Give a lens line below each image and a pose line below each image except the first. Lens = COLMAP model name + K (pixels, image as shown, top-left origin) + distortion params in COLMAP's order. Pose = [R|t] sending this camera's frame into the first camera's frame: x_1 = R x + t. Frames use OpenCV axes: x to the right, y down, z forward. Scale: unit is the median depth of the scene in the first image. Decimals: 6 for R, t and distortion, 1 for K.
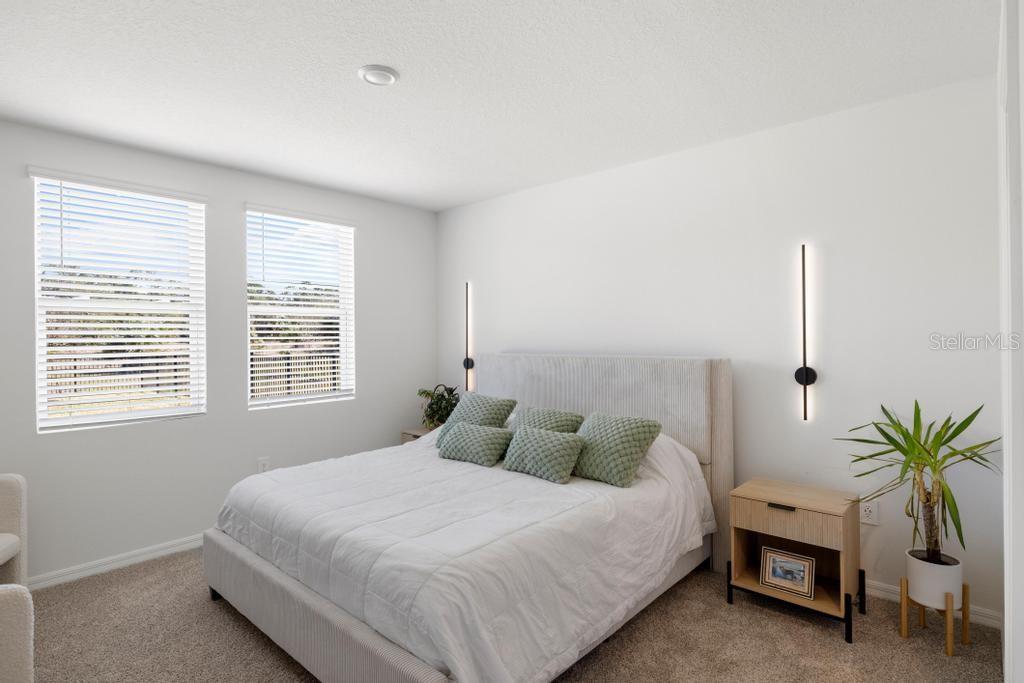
lens RADIAL K [[526.1, 0, 513.1], [0, 526.1, 339.3], [0, 0, 1]] dist [0.017476, 0.000176]
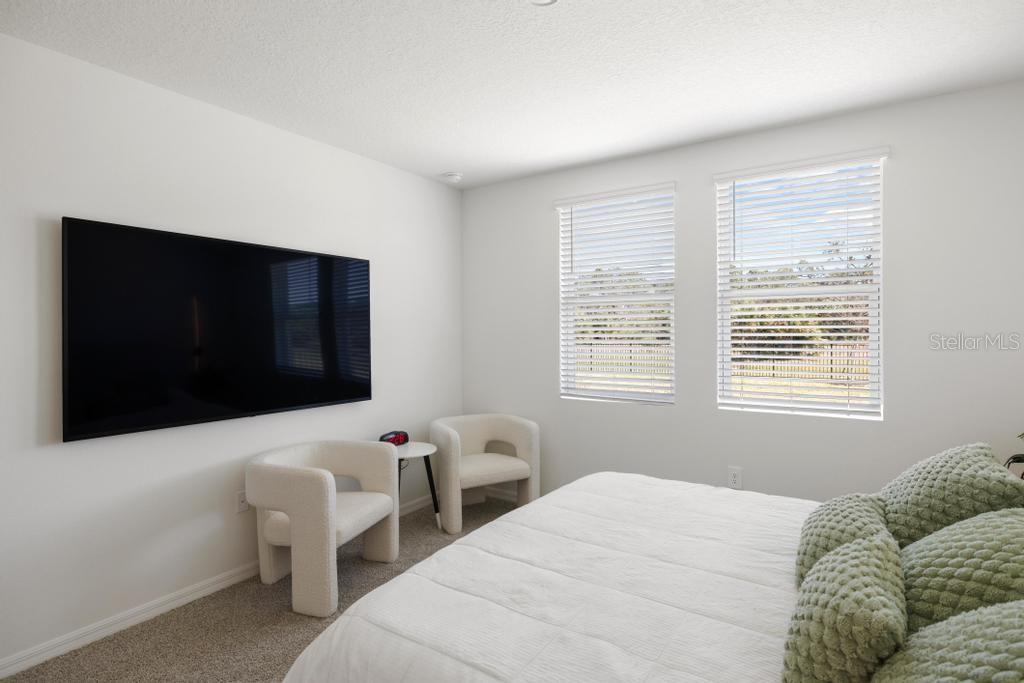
lens RADIAL K [[526.1, 0, 512.8], [0, 526.1, 336.3], [0, 0, 1]] dist [0.017476, 0.000176]
pose [[0.150854, 0.026613, -0.988198, 0.437972], [-0.000469, 0.999639, 0.026849, -0.014655], [0.988556, -0.003586, 0.150812, 0.704733]]
